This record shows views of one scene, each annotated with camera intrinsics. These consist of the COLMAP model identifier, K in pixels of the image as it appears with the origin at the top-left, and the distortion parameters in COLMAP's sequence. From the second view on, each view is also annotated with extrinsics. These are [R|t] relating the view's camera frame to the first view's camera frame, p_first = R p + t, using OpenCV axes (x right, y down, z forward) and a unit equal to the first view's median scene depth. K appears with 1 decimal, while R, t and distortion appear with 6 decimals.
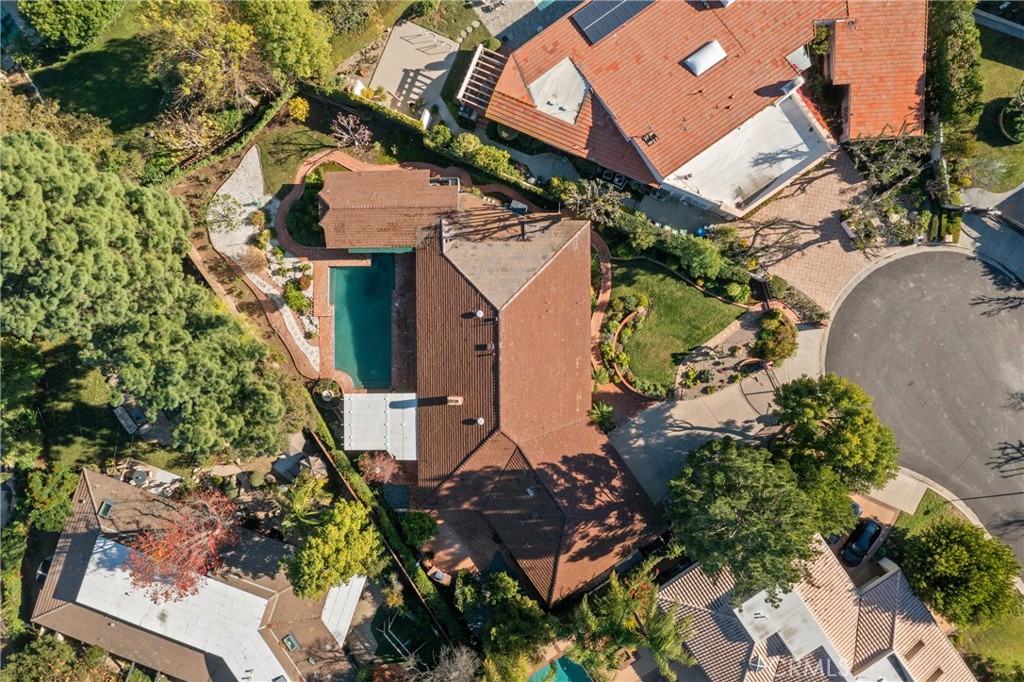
lens RADIAL K [[825.3, 0, 512.0], [0, 825.3, 341.0], [0, 0, 1]] dist [-0.004230, -0.047954]
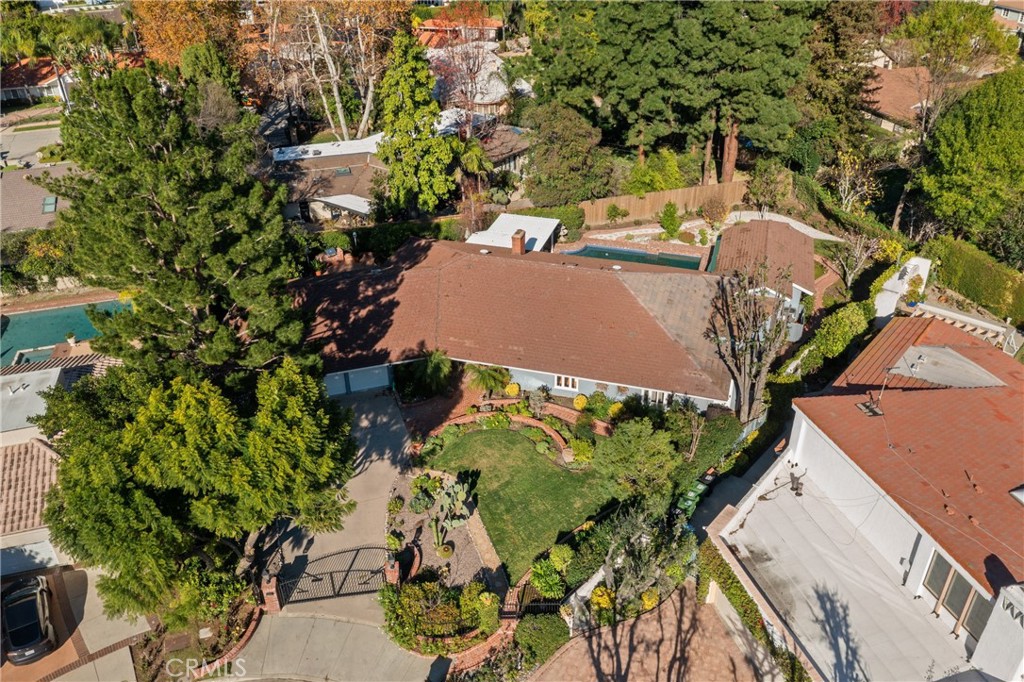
lens RADIAL K [[825.3, 0, 512.0], [0, 825.3, 341.0], [0, 0, 1]] dist [-0.004230, -0.047954]
pose [[-0.303293, 0.509125, -0.805485, 0.608421], [-0.952764, -0.147887, 0.265274, -0.146363], [0.015937, 0.847893, 0.529929, 0.617778]]
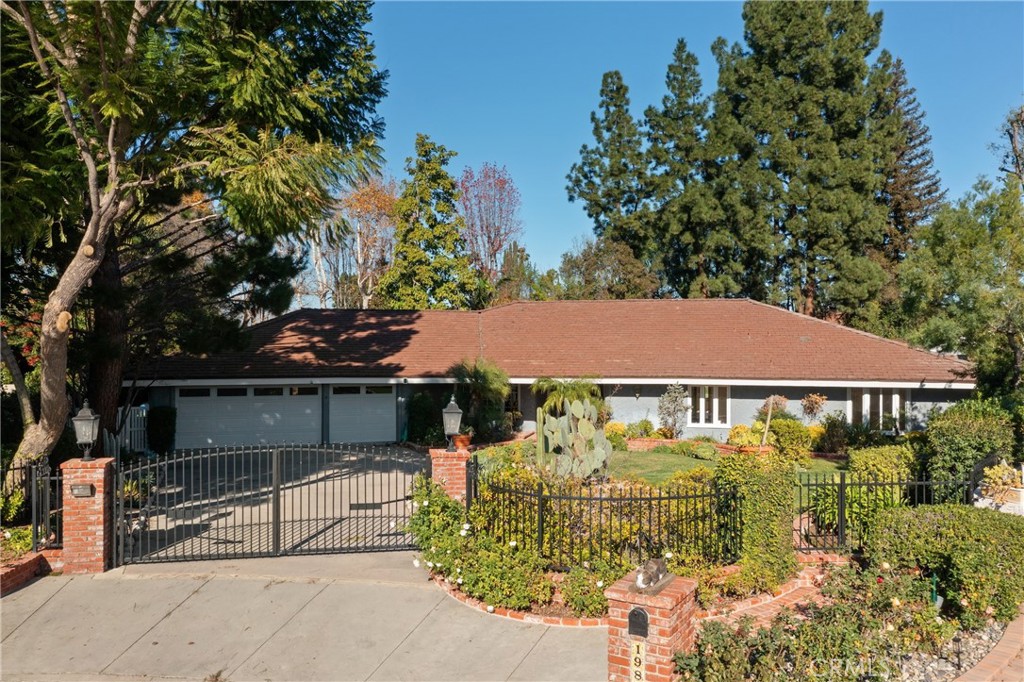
lens RADIAL K [[825.3, 0, 512.0], [0, 825.3, 341.0], [0, 0, 1]] dist [-0.004230, -0.047954]
pose [[-0.259442, 0.011457, -0.965691, 0.472888], [-0.965691, -0.014943, 0.259265, -0.028516], [-0.011460, 0.999823, 0.014940, 0.956903]]
